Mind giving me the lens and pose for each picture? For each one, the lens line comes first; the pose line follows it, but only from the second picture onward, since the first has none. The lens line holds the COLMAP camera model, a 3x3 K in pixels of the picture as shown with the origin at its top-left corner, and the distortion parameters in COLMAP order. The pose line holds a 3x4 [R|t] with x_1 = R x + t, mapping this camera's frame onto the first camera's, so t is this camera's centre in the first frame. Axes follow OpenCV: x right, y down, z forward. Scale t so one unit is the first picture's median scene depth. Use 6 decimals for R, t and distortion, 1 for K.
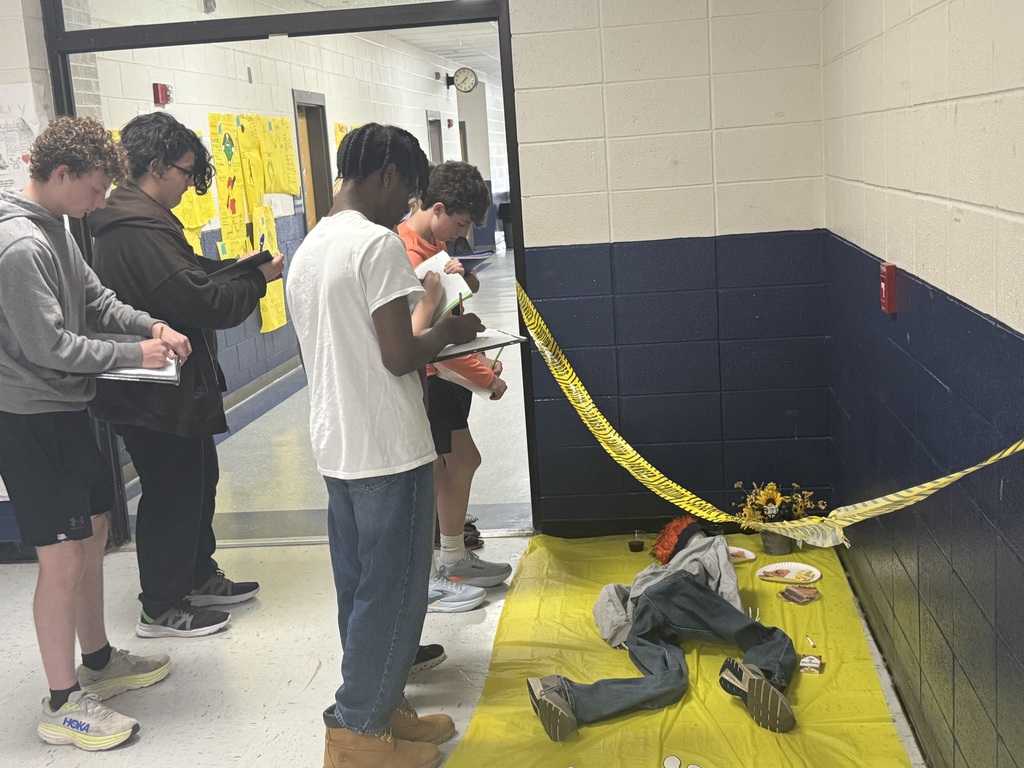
lens RADIAL K [[1300.4, 0, 512.0], [0, 1300.4, 384.0], [0, 0, 1]] dist [0.141770, 0.031925]
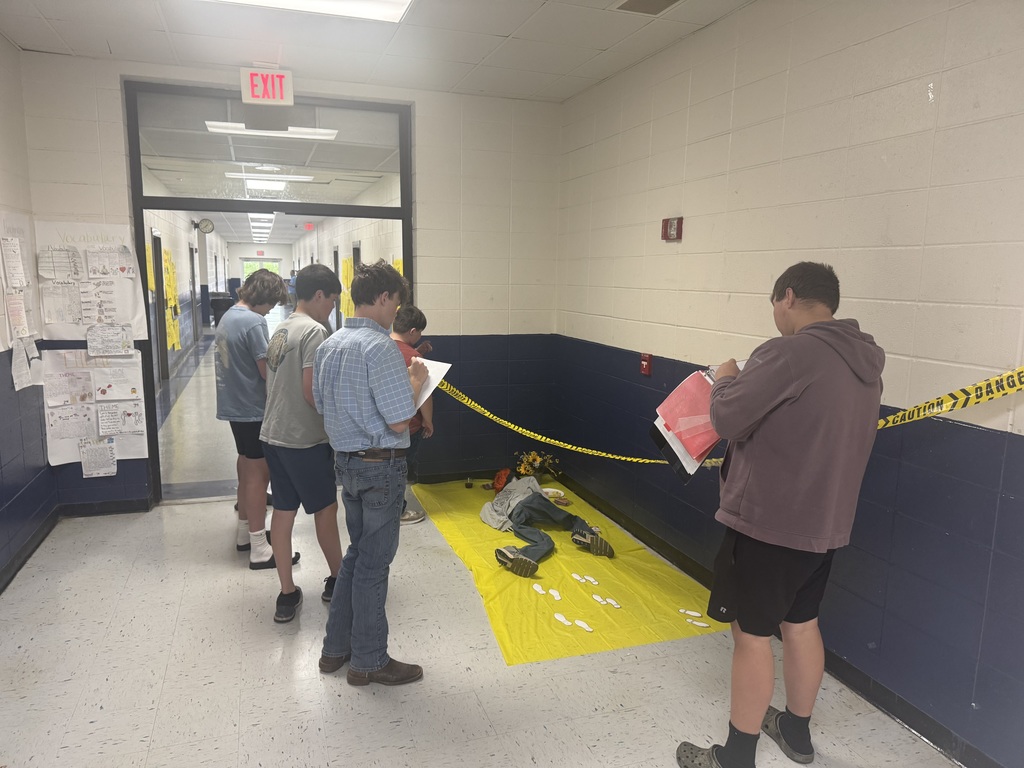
lens RADIAL K [[716.3, 0, 512.0], [0, 716.3, 384.0], [0, 0, 1]] dist [0.055629, -0.000272]
pose [[0.896247, 0.014582, 0.443317, -0.352274], [-0.000897, 0.999517, -0.031064, 0.001918], [-0.443555, 0.027443, 0.895827, -0.028810]]
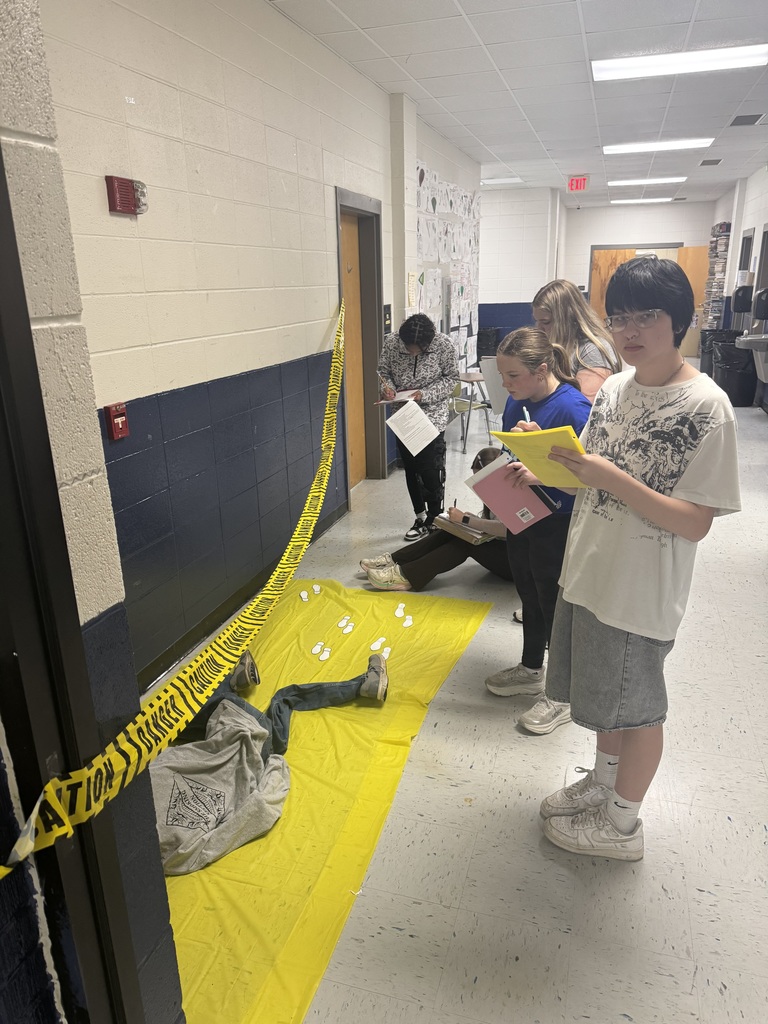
lens RADIAL K [[731.7, 0, 384.0], [0, 731.7, 512.0], [0, 0, 1]] dist [0.091540, -0.131320]
pose [[-0.975818, 0.024946, 0.217154, -0.123005], [0.121658, 0.887352, 0.444755, -0.219755], [-0.181598, 0.460418, -0.868929, 1.203599]]
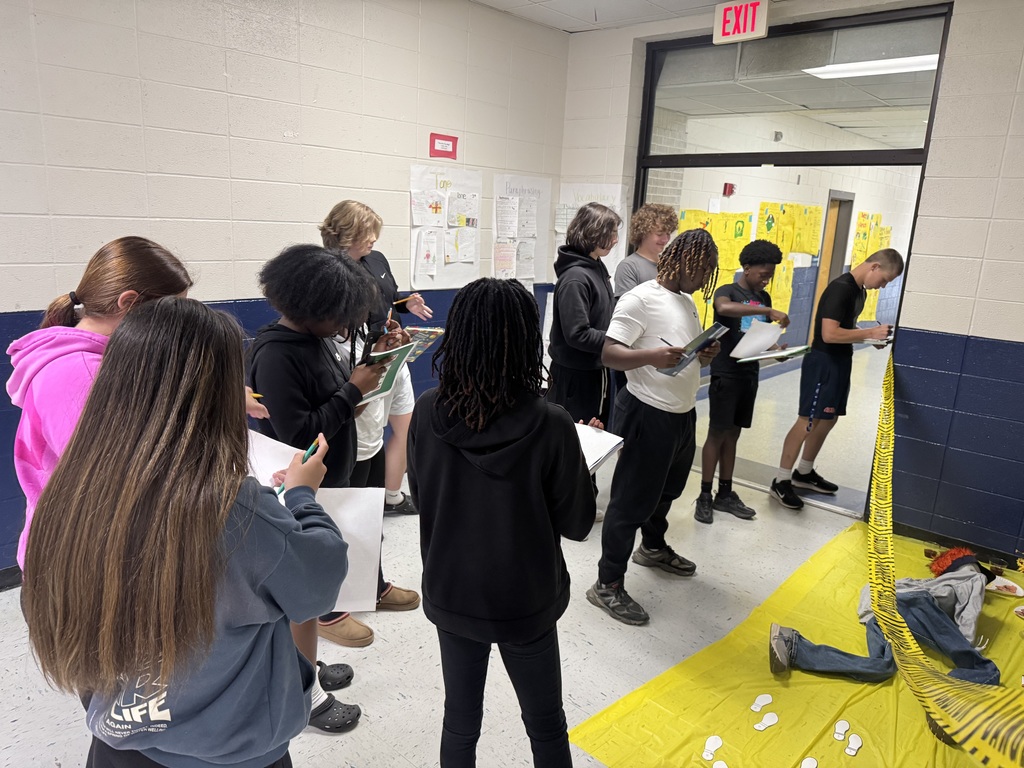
lens RADIAL K [[732.6, 0, 512.0], [0, 732.6, 384.0], [0, 0, 1]] dist [0.009413, -0.003174]
pose [[0.811948, 0.235197, -0.534249, 0.114408], [-0.200896, 0.971916, 0.122554, -0.059917], [0.548070, 0.007821, 0.836396, 0.107900]]
